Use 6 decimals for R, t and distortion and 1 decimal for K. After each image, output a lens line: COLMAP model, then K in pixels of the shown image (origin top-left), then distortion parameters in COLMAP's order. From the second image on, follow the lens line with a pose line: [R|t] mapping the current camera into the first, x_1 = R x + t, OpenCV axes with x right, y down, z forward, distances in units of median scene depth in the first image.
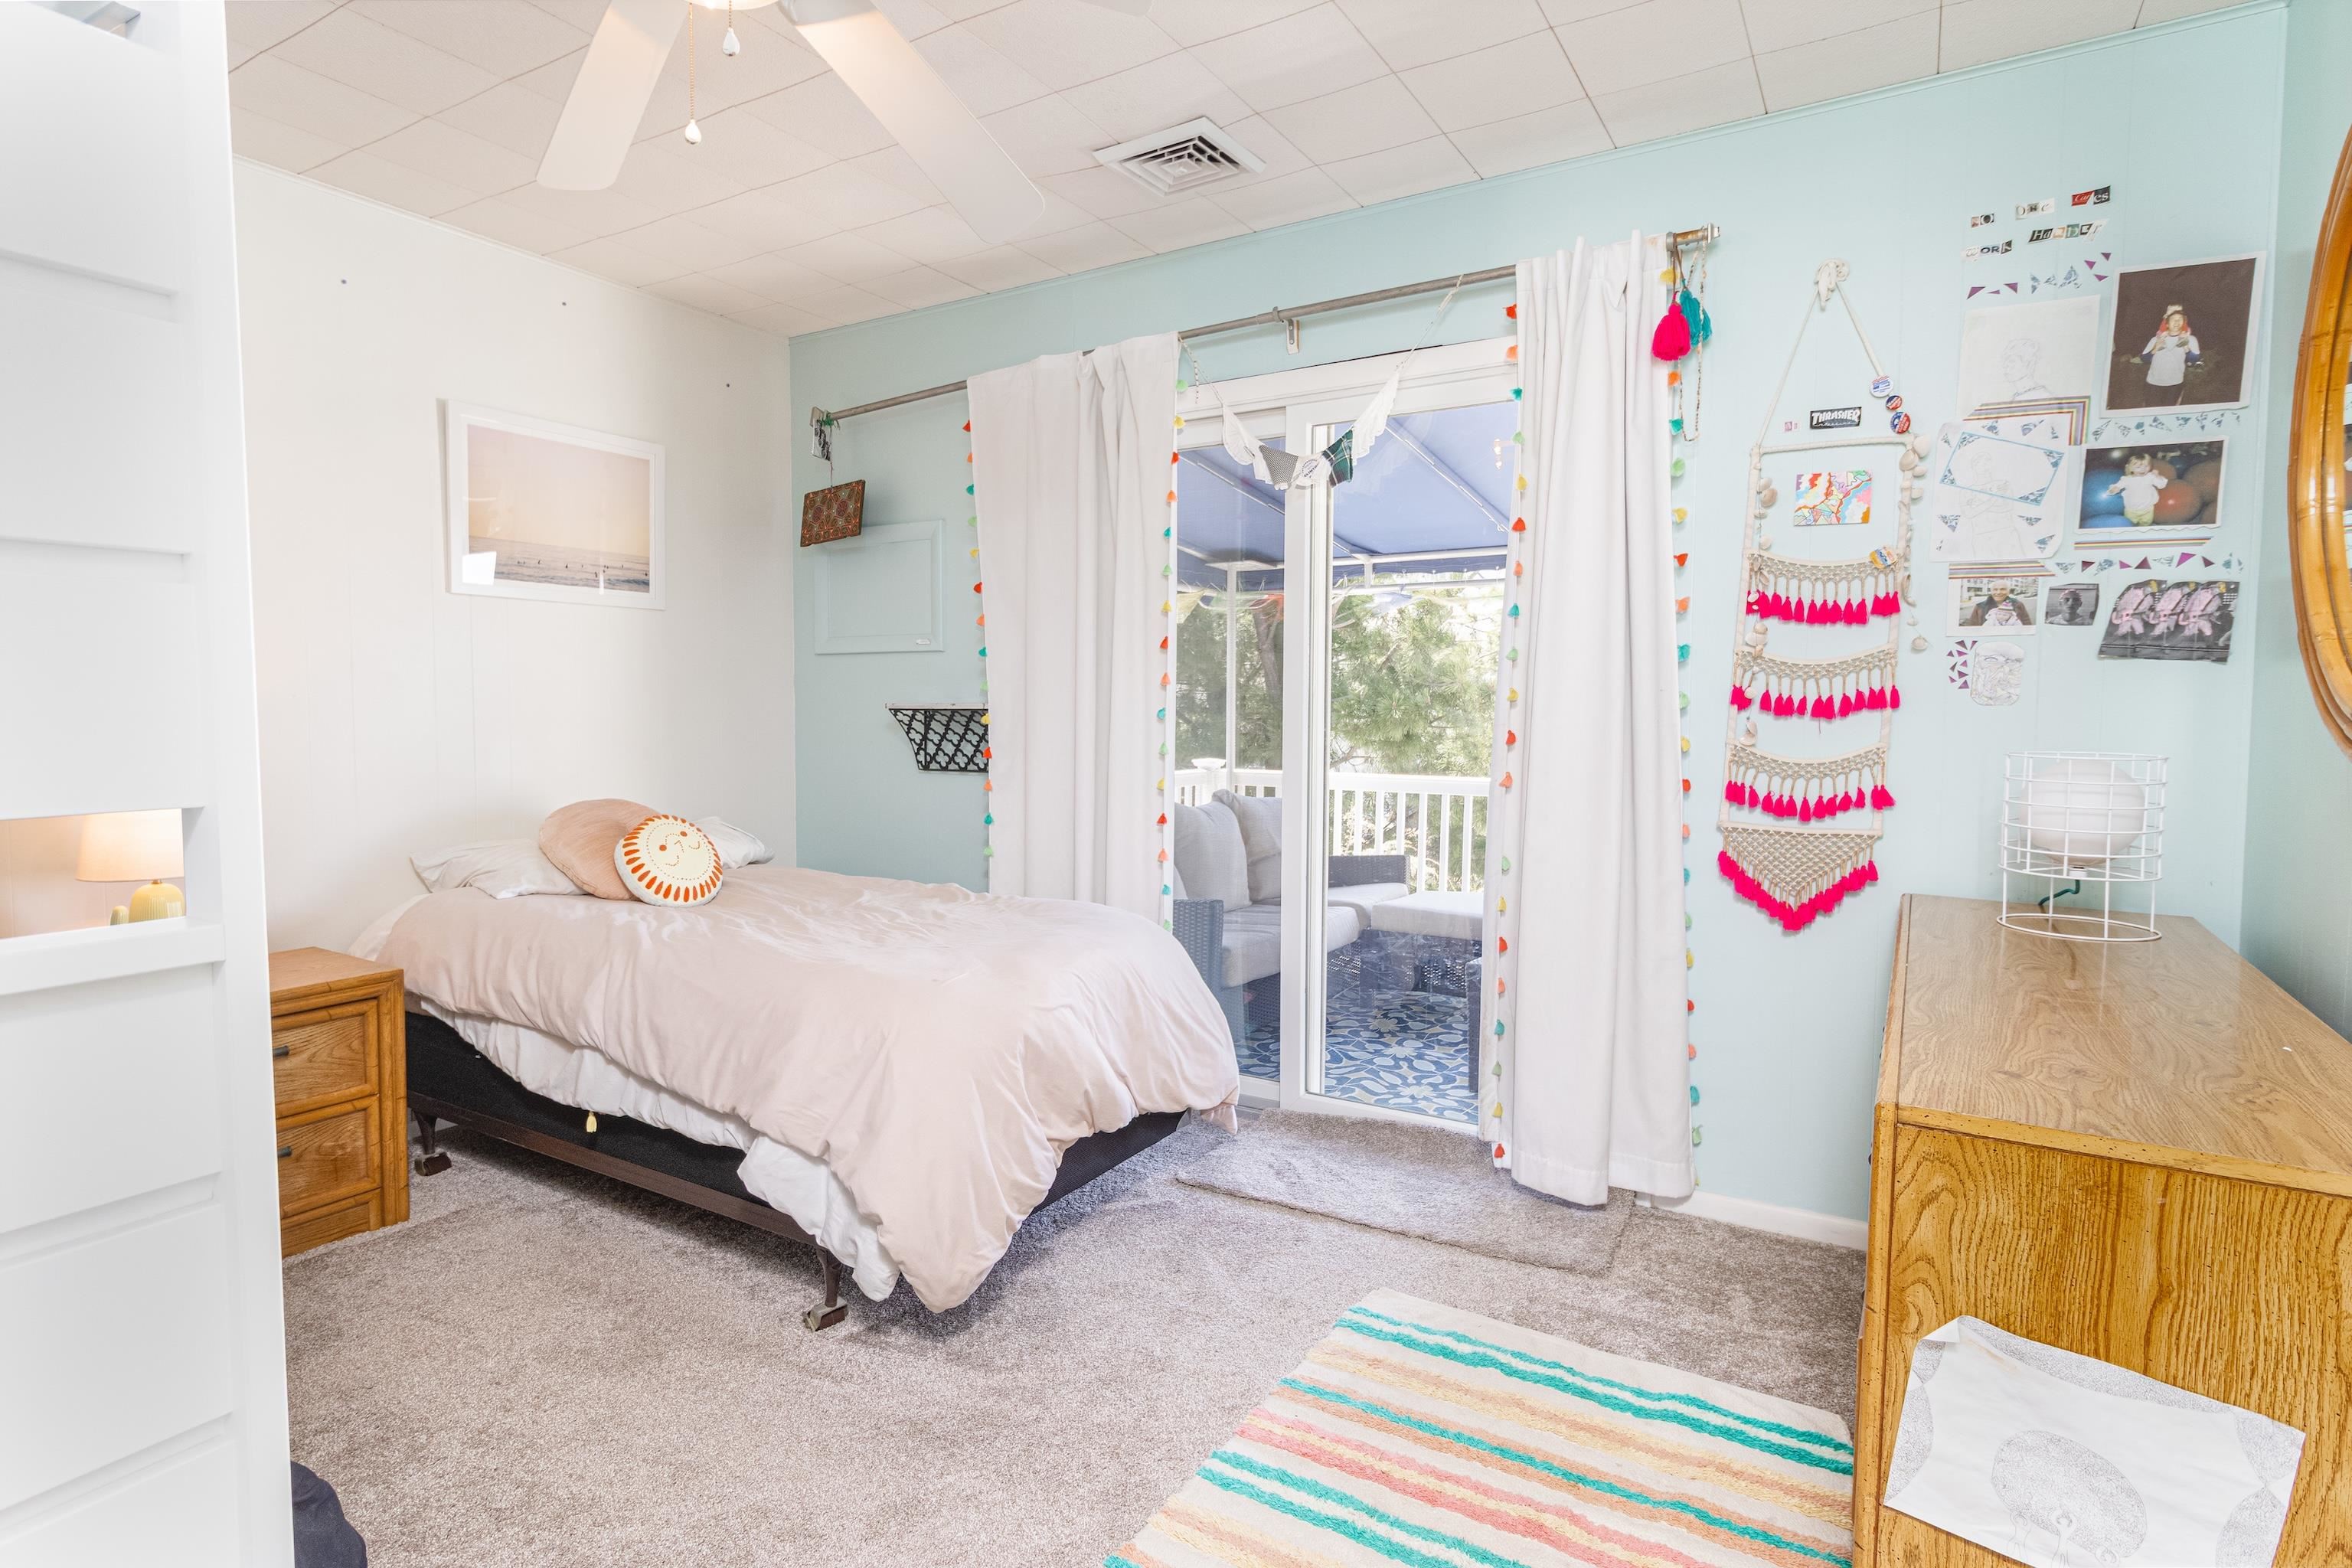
lens RADIAL K [[1216.4, 0, 1146.0], [0, 1216.4, 771.7], [0, 0, 1]] dist [0.001596, 0.000910]
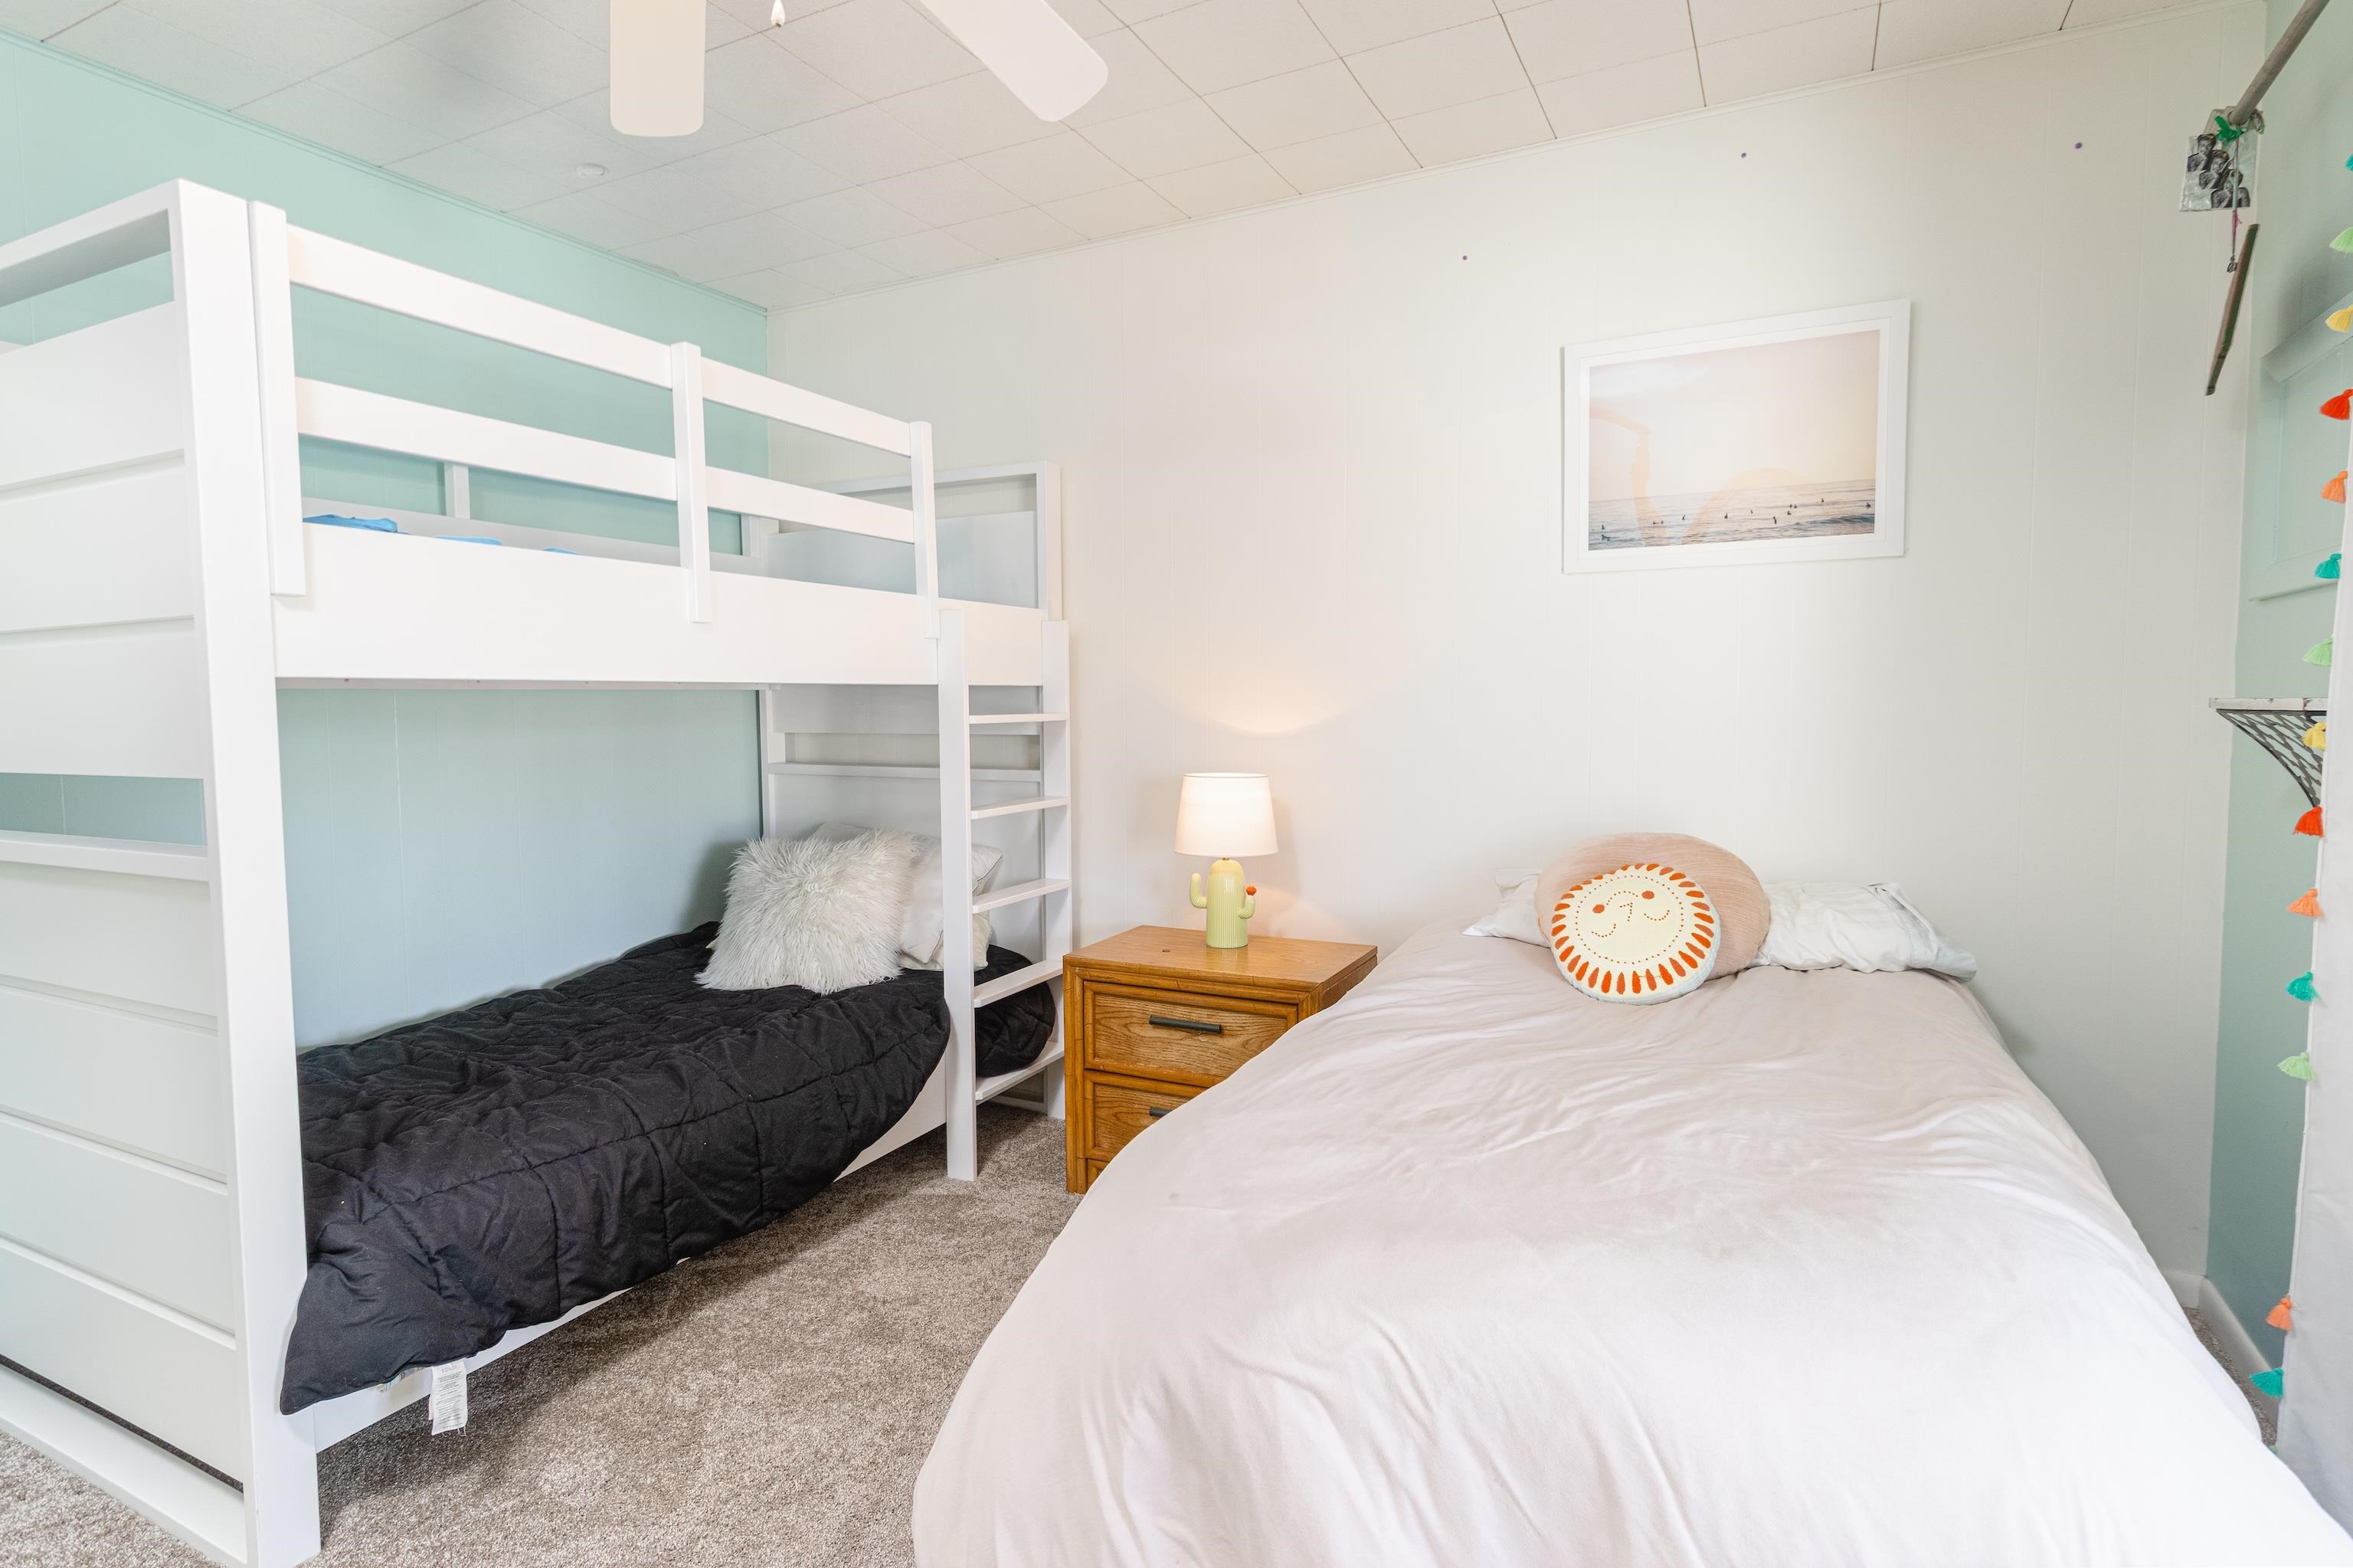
lens RADIAL K [[1213.3, 0, 1147.1], [0, 1213.3, 774.2], [0, 0, 1]] dist [0.002632, -0.000691]
pose [[0.082888, 0.057711, -0.994886, 0.234775], [-0.049439, 0.997331, 0.053734, -0.033948], [0.995332, 0.044732, 0.085520, 0.582831]]
